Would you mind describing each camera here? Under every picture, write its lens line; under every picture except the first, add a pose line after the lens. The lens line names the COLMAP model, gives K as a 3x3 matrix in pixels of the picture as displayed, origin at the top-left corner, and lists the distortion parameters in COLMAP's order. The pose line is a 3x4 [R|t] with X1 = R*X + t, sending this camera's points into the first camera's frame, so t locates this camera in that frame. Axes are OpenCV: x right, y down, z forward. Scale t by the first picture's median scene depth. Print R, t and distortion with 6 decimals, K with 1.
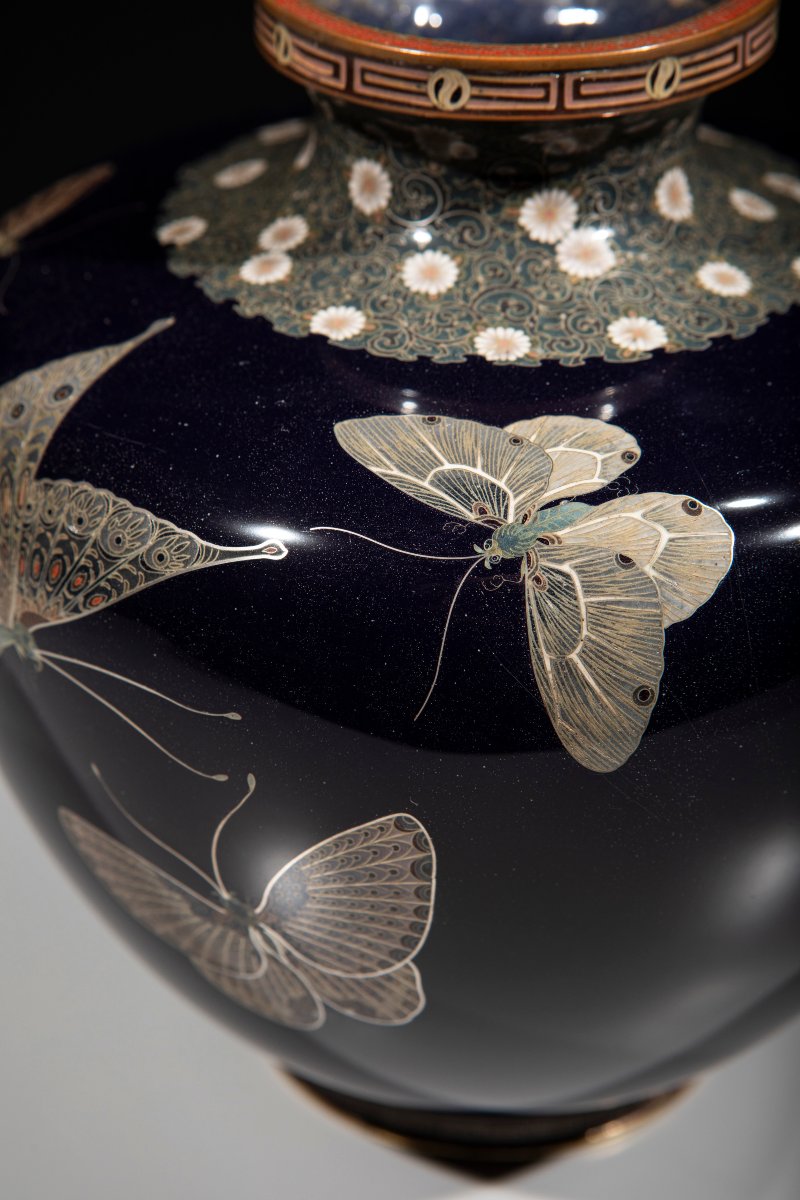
lens RADIAL K [[2407.5, 0, 405.7], [0, 2407.5, 602.5], [0, 0, 1]] dist [0.431856, 0.000000]
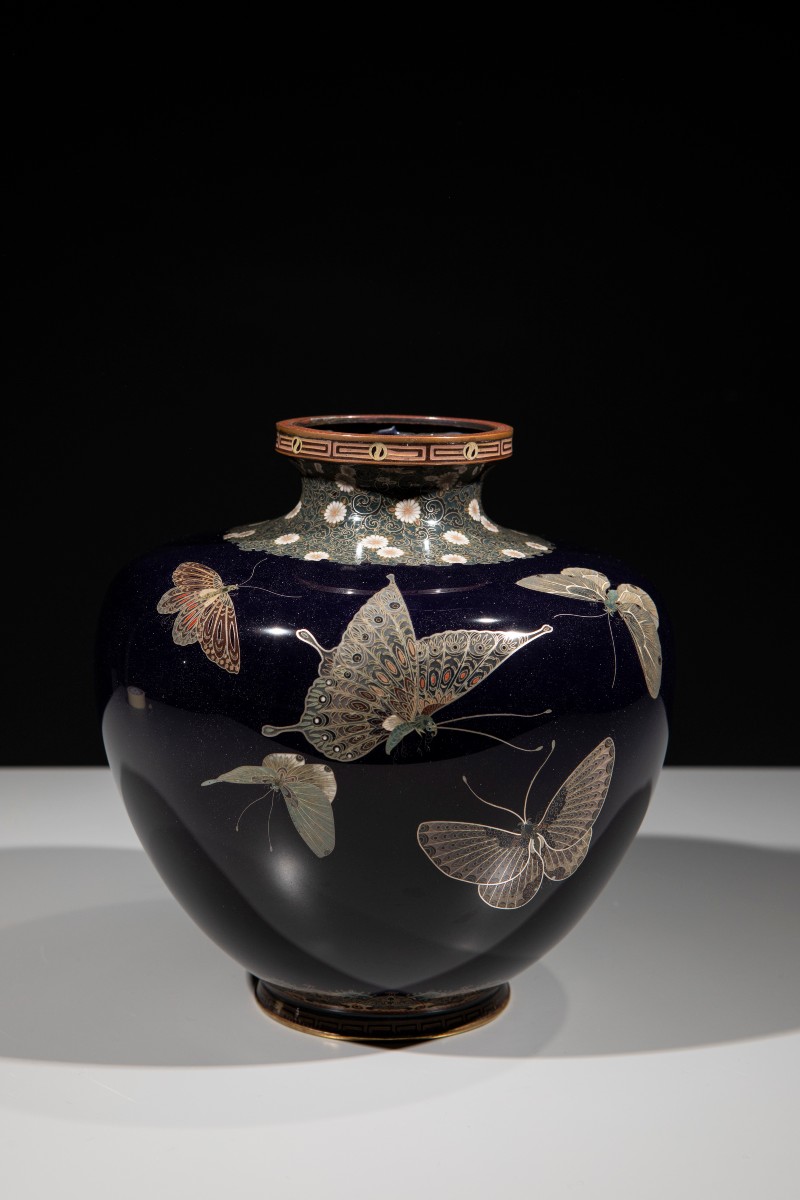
lens RADIAL K [[2028.3, 0, 397.5], [0, 2028.3, 601.4], [0, 0, 1]] dist [0.285048, 0.000000]
pose [[0.583116, -0.132309, 0.801542, -1.547120], [0.389734, 0.911257, -0.133109, 0.142703], [-0.712800, 0.390006, 0.582934, 0.000733]]
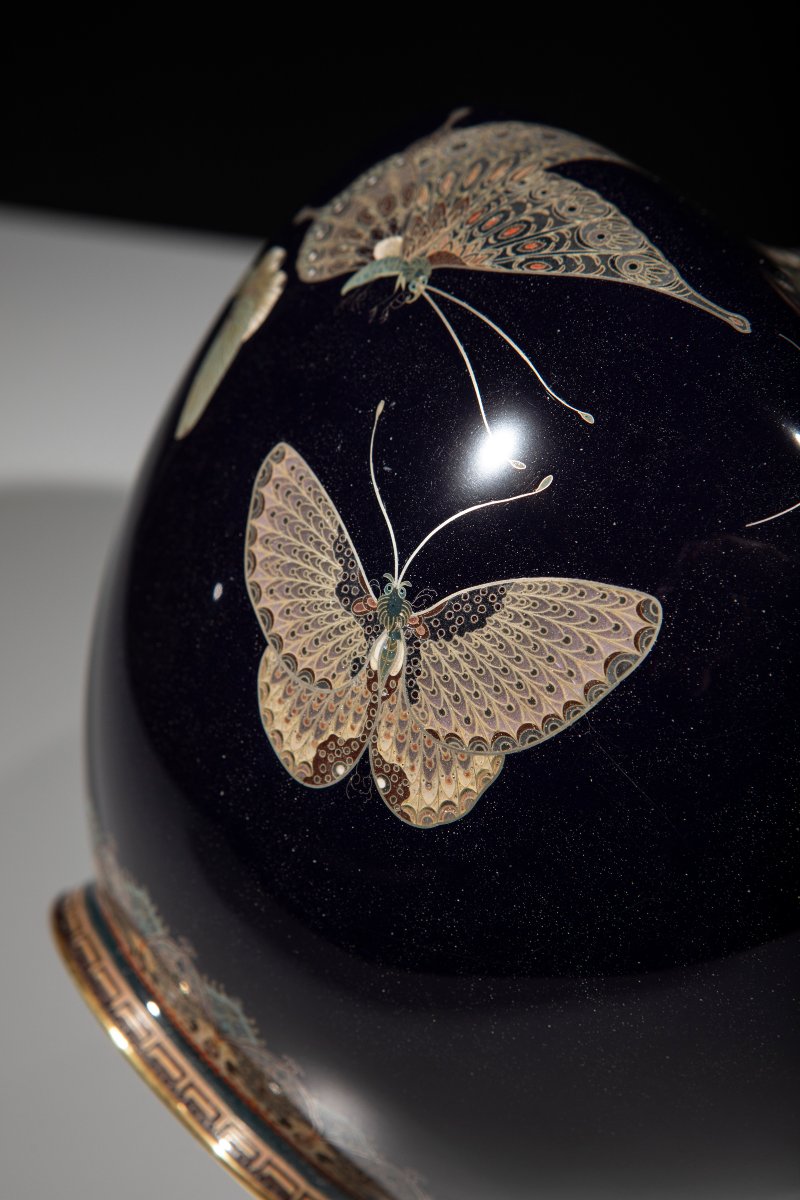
lens RADIAL K [[2407.5, 0, 400.3], [0, 2407.5, 600.4], [0, 0, 1]] dist [0.431856, 0.000000]
pose [[0.714259, 0.699546, 0.021661, -0.092345], [-0.616756, 0.643755, -0.452981, 0.573626], [-0.330825, 0.310186, 0.891257, 0.163855]]
